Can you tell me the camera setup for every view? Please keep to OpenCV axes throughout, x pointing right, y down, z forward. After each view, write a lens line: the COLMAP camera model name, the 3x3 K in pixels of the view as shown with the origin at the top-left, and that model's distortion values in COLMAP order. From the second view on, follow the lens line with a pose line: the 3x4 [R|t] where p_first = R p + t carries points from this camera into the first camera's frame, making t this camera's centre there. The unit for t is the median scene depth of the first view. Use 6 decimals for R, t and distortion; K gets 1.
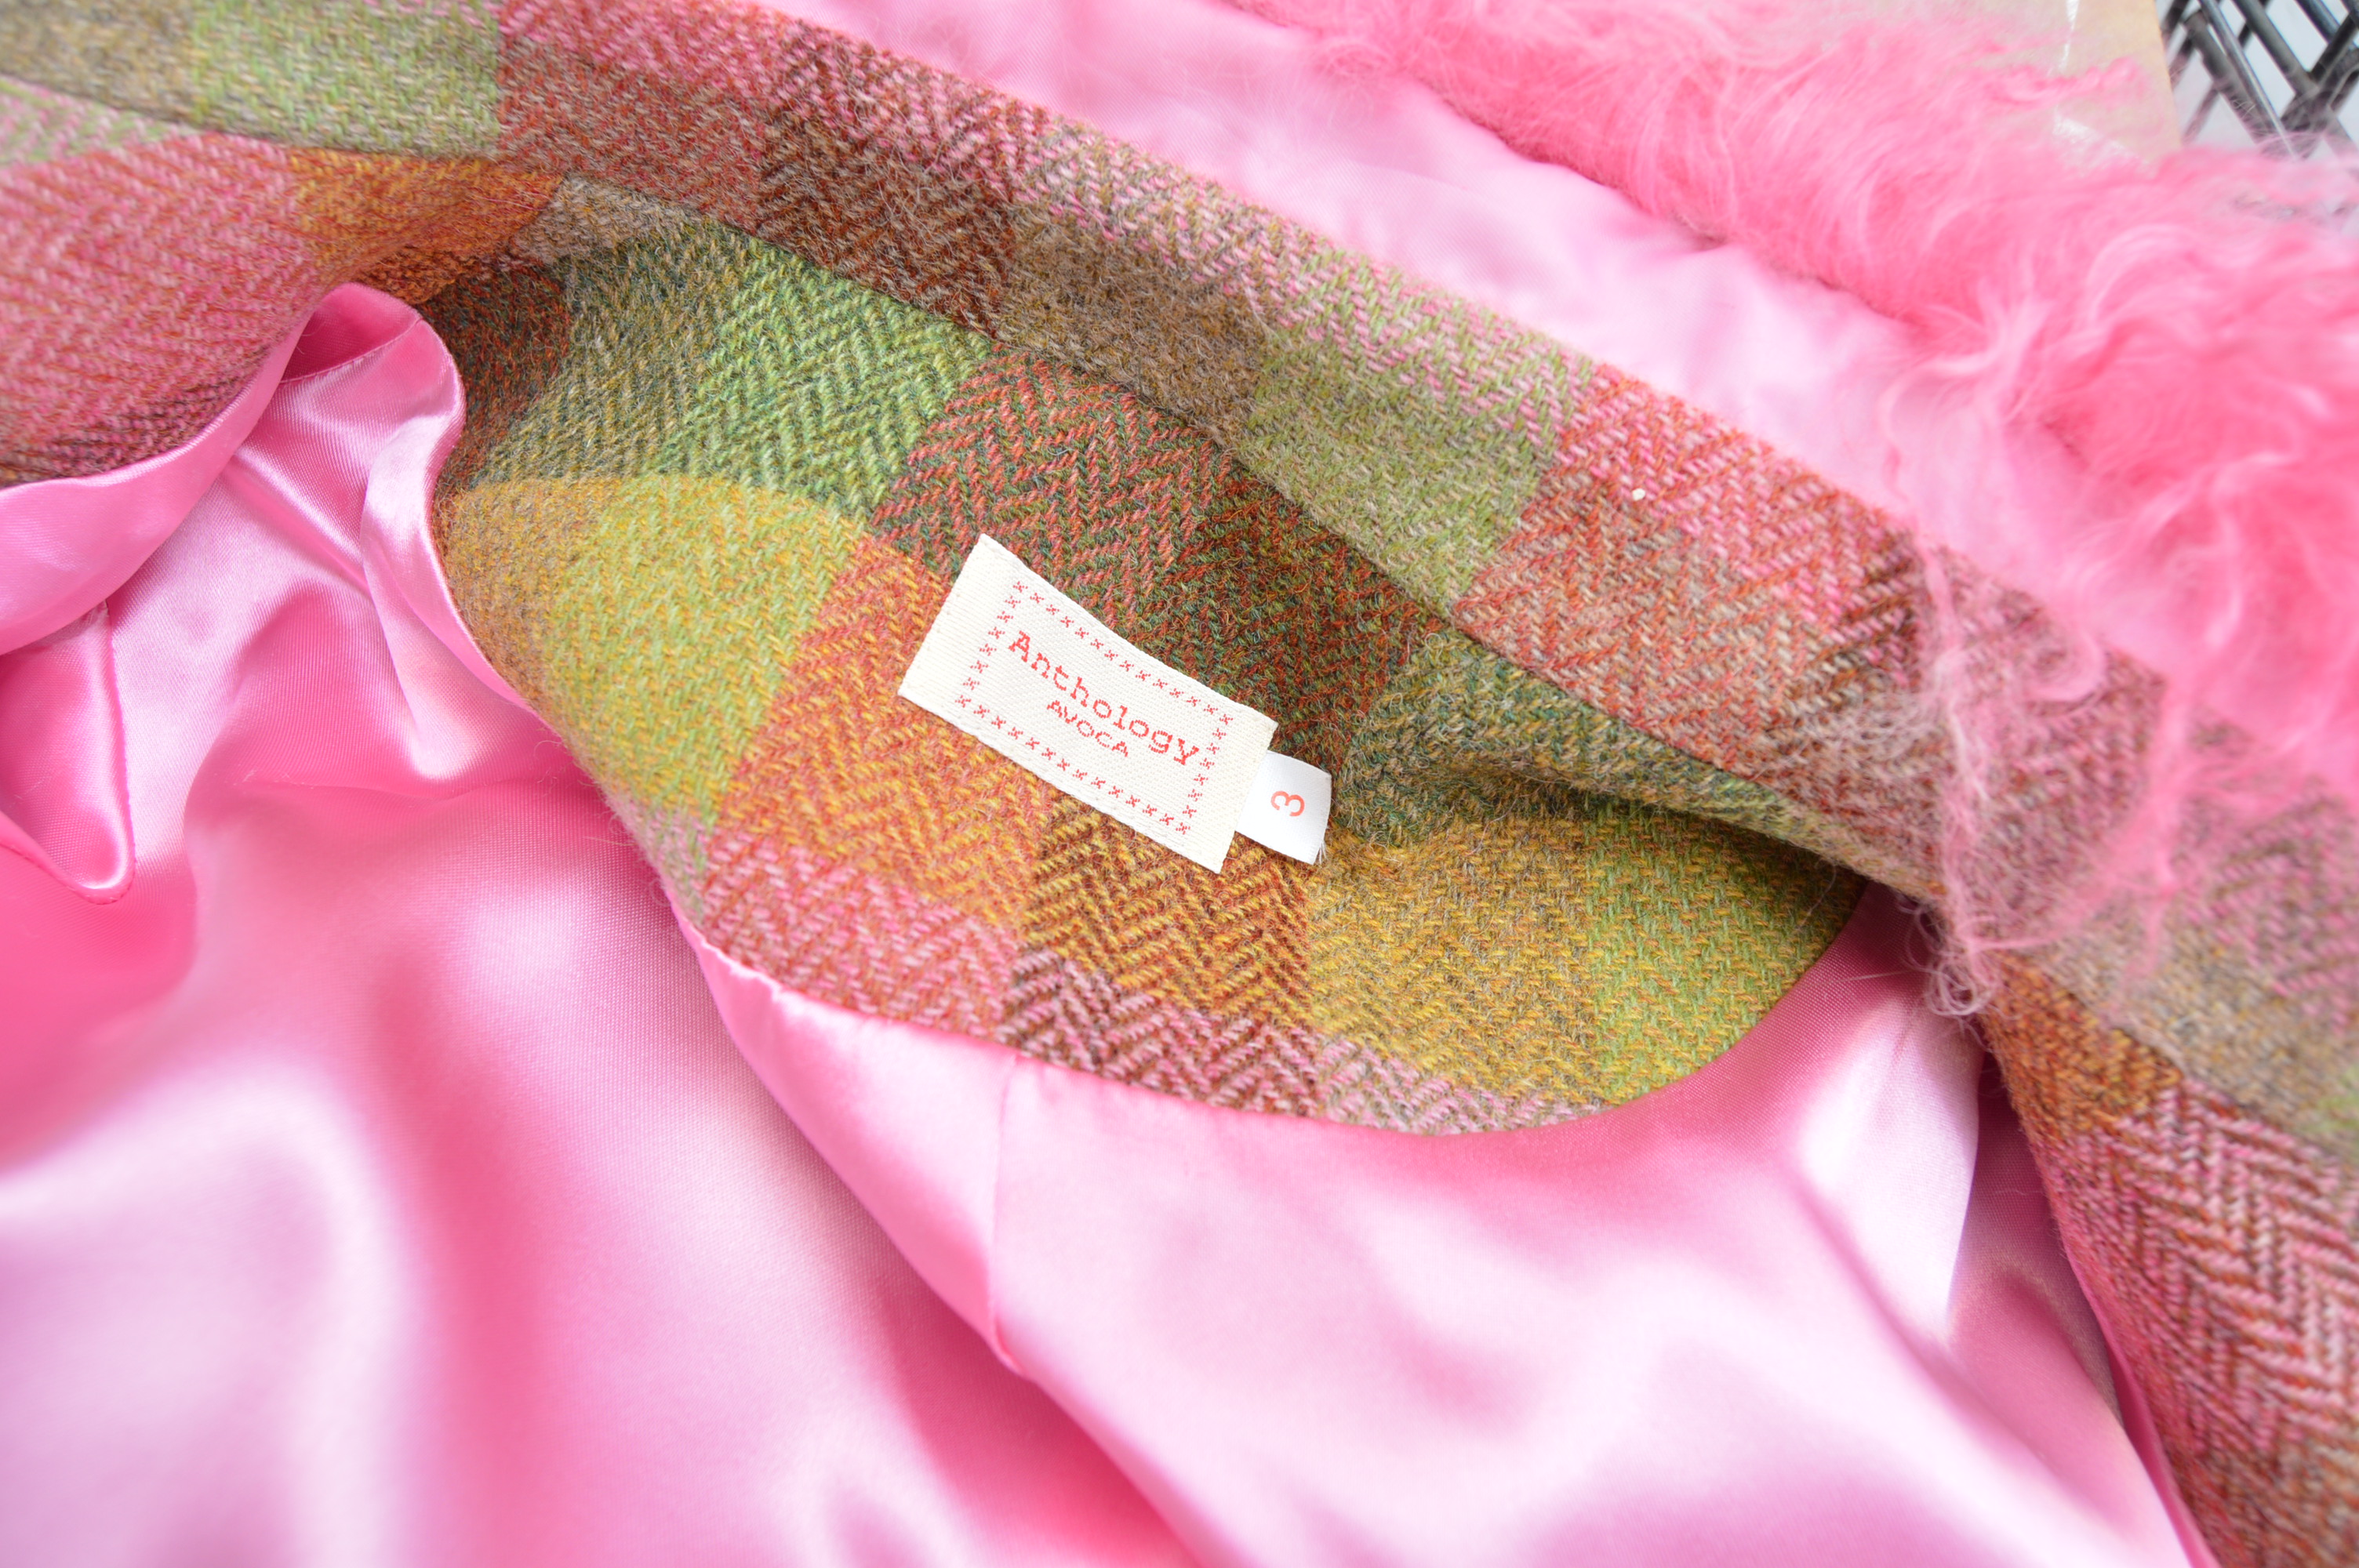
lens RADIAL K [[1845.8, 0, 1179.5], [0, 1845.8, 784.0], [0, 0, 1]] dist [-0.068432, 0.001153]
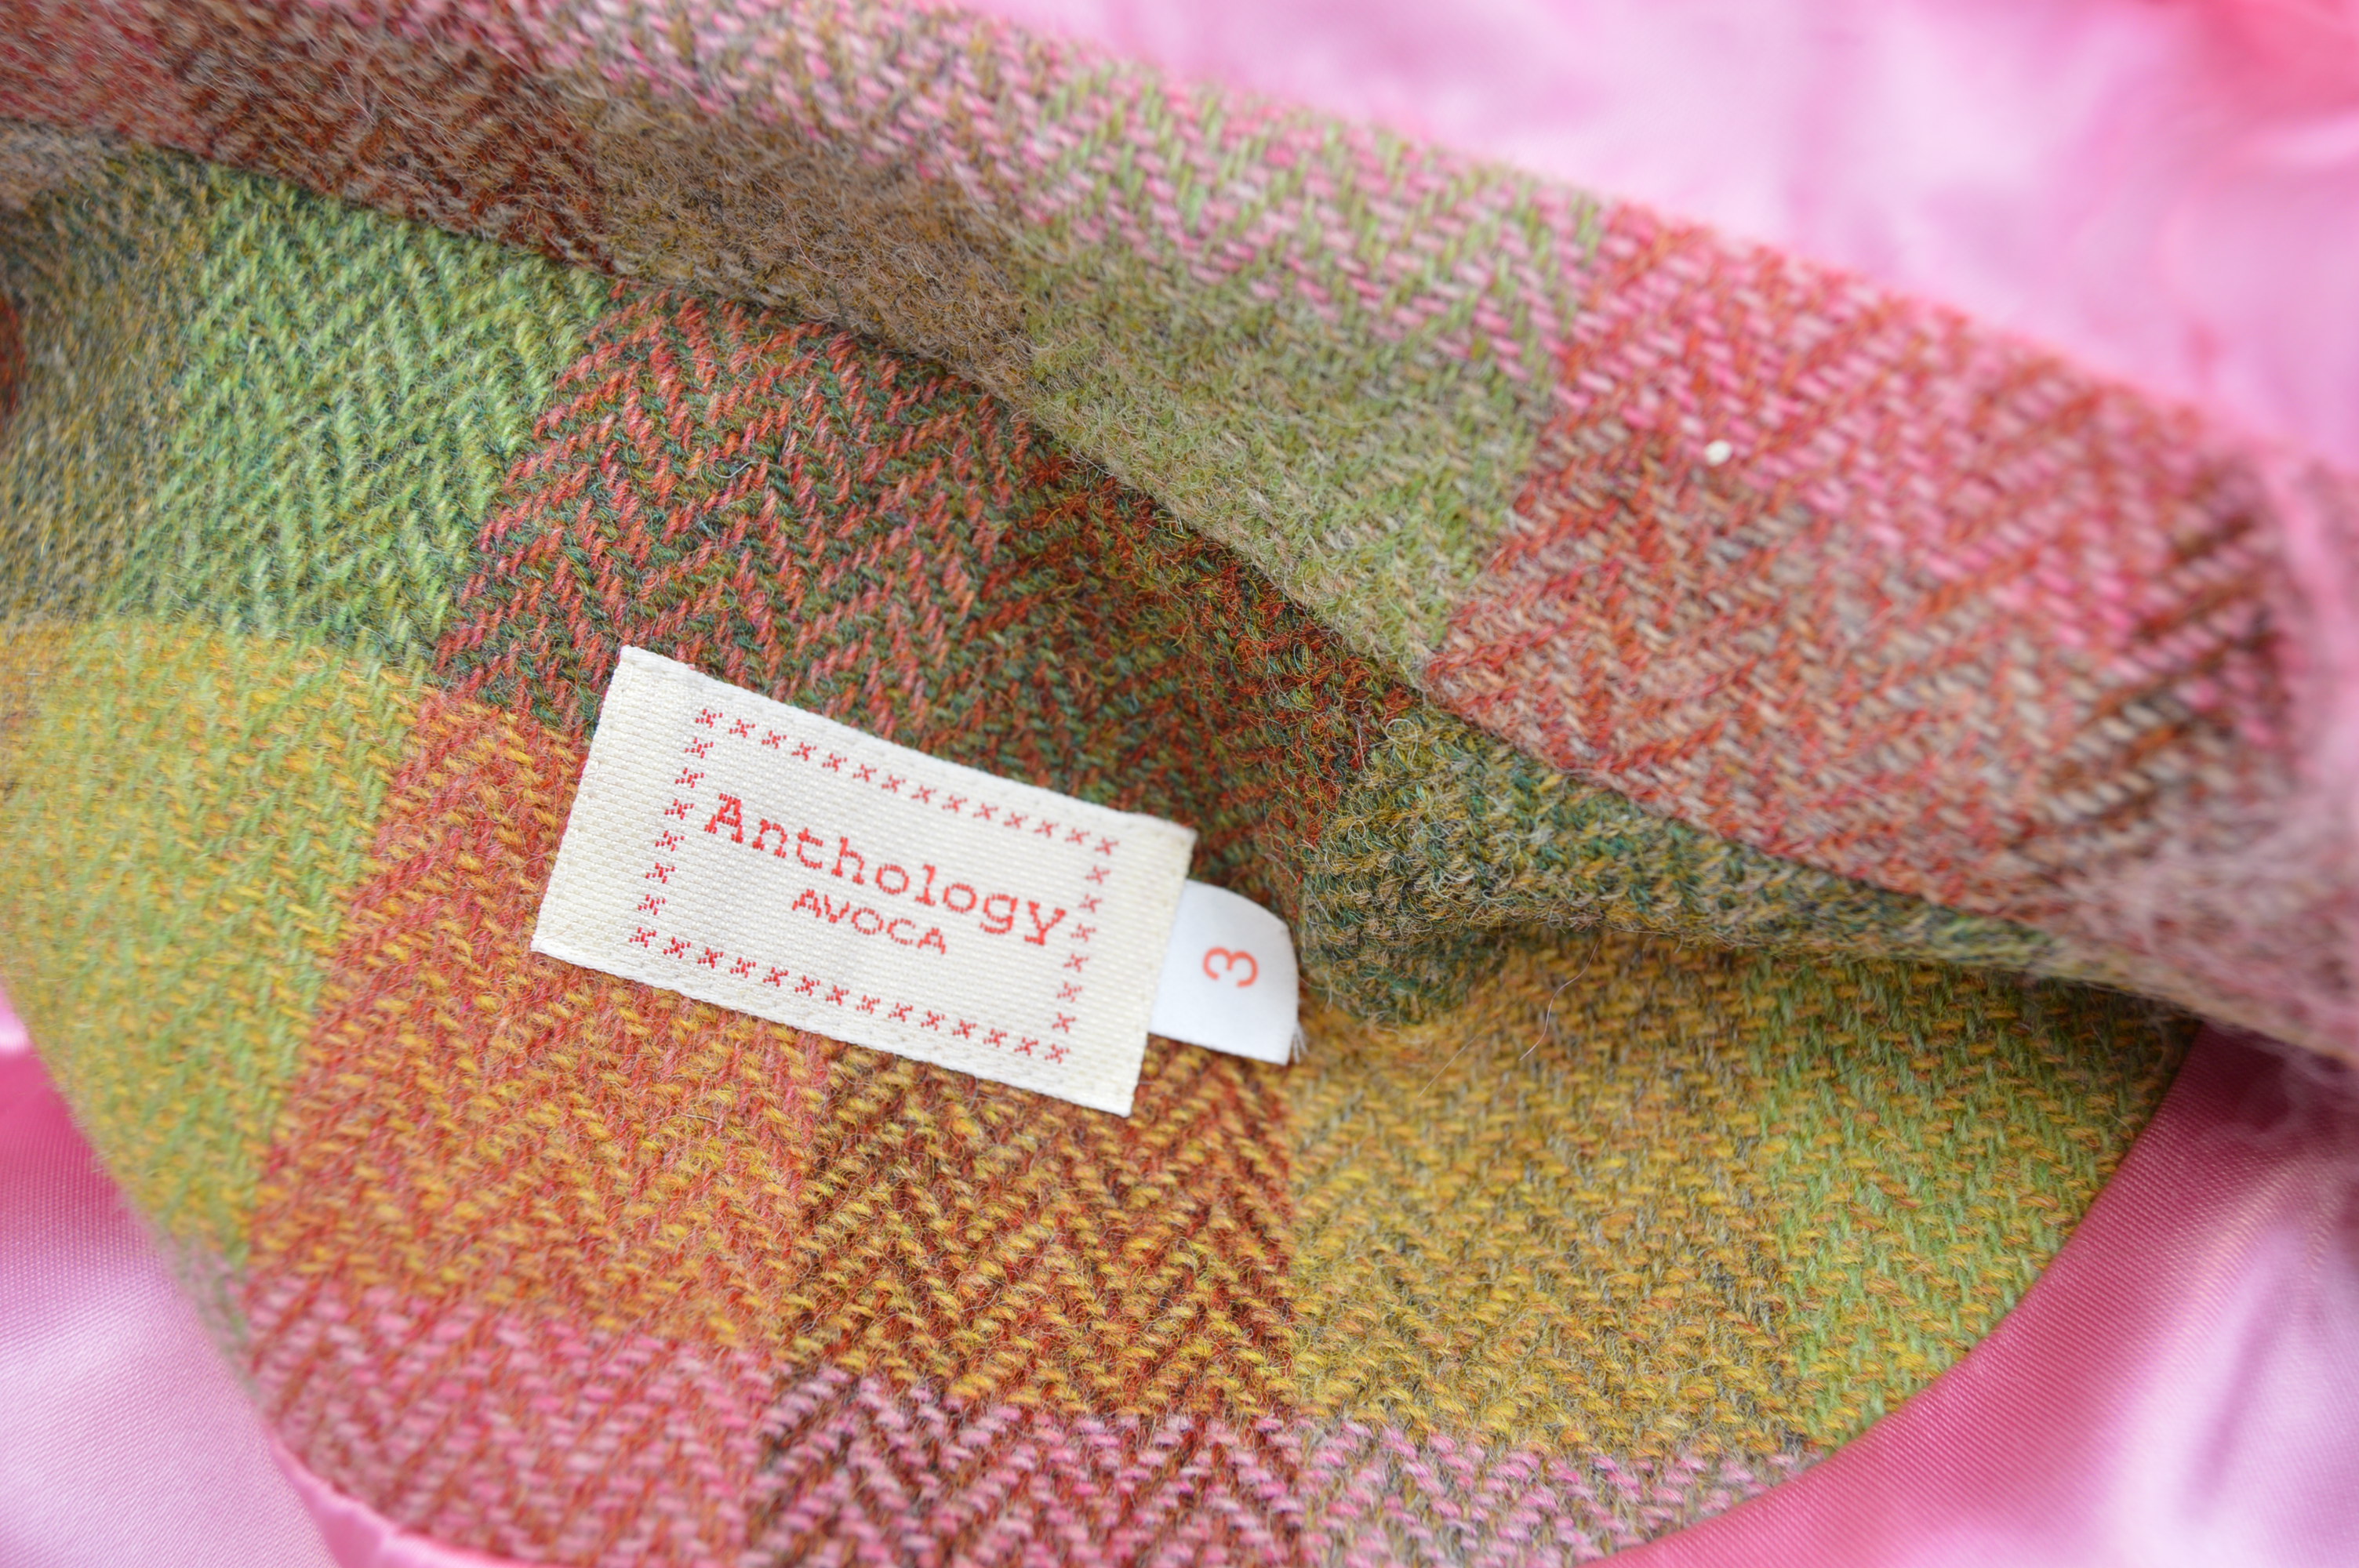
lens RADIAL K [[2223.3, 0, 1179.5], [0, 2223.3, 784.0], [0, 0, 1]] dist [-0.074557, 0.042918]
pose [[0.981841, -0.156578, -0.107105, 0.141568], [0.172114, 0.972674, 0.155827, -0.179101], [0.079780, -0.171431, 0.981961, 0.322875]]
